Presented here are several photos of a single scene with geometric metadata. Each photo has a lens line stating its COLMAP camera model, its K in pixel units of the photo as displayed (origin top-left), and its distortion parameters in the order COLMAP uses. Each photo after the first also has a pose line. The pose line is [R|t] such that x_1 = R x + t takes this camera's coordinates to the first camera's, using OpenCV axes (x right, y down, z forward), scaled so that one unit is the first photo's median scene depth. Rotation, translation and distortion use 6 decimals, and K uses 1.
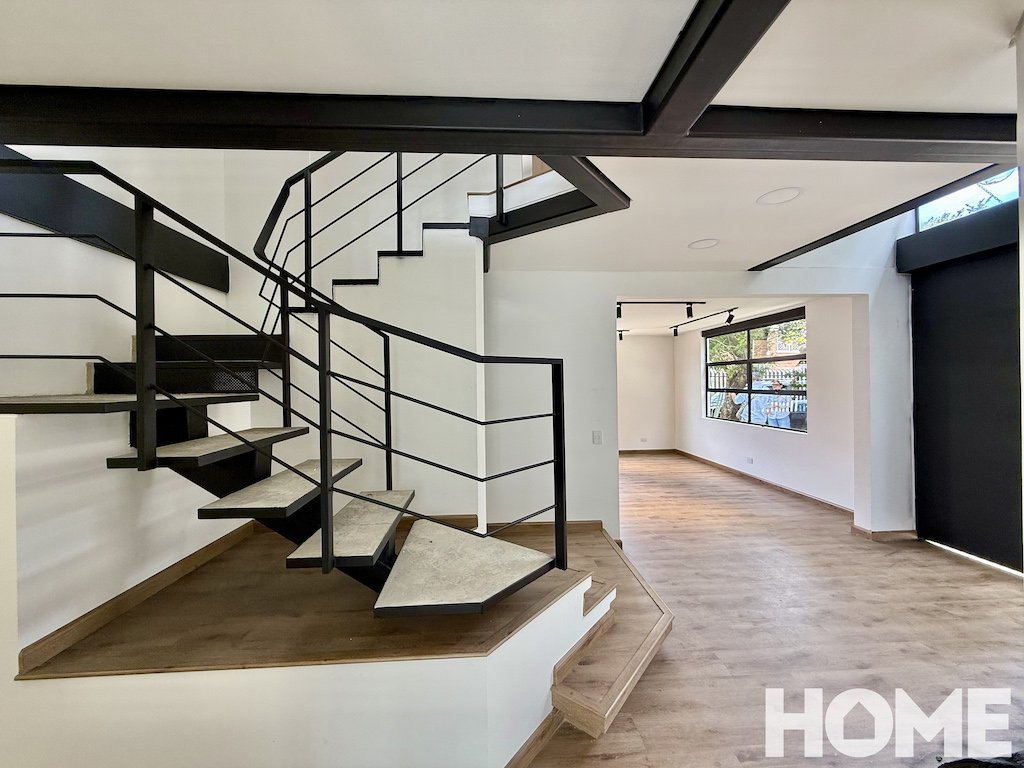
lens RADIAL K [[407.6, 0, 503.8], [0, 407.6, 383.5], [0, 0, 1]] dist [-0.000518, 0.000051]
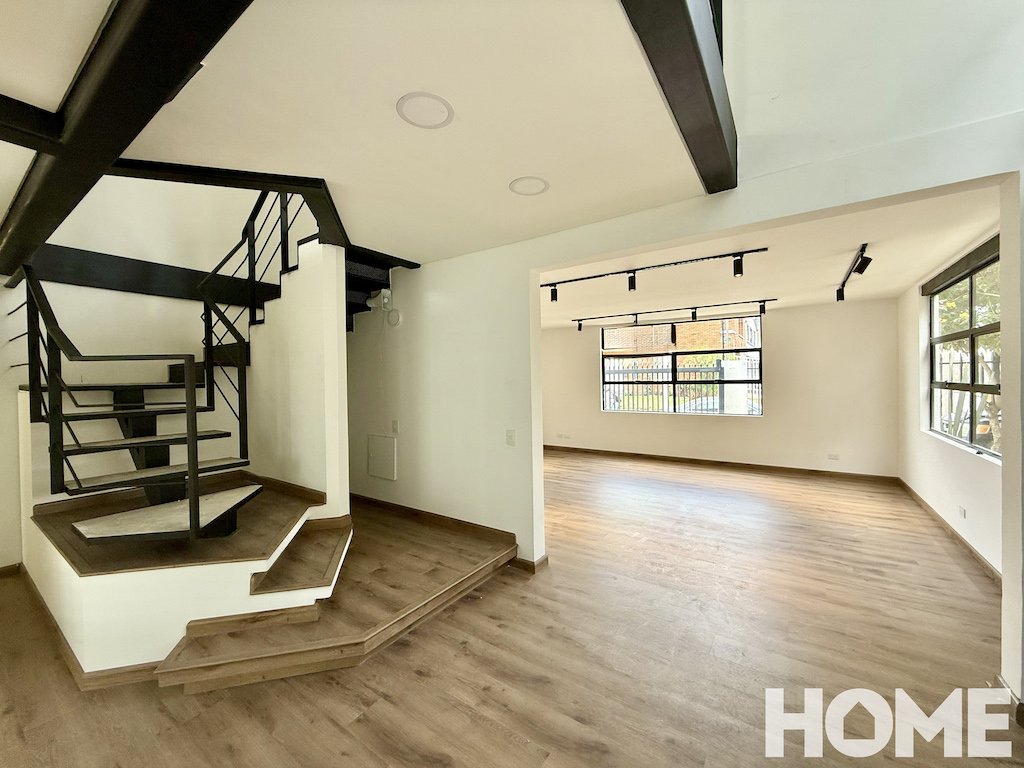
lens RADIAL K [[407.6, 0, 515.4], [0, 407.6, 381.8], [0, 0, 1]] dist [-0.000518, 0.000051]
pose [[0.791409, 0.005686, -0.611261, 0.764439], [0.004199, 0.999883, 0.014739, 0.001989], [0.611273, -0.014231, 0.791292, 0.323460]]
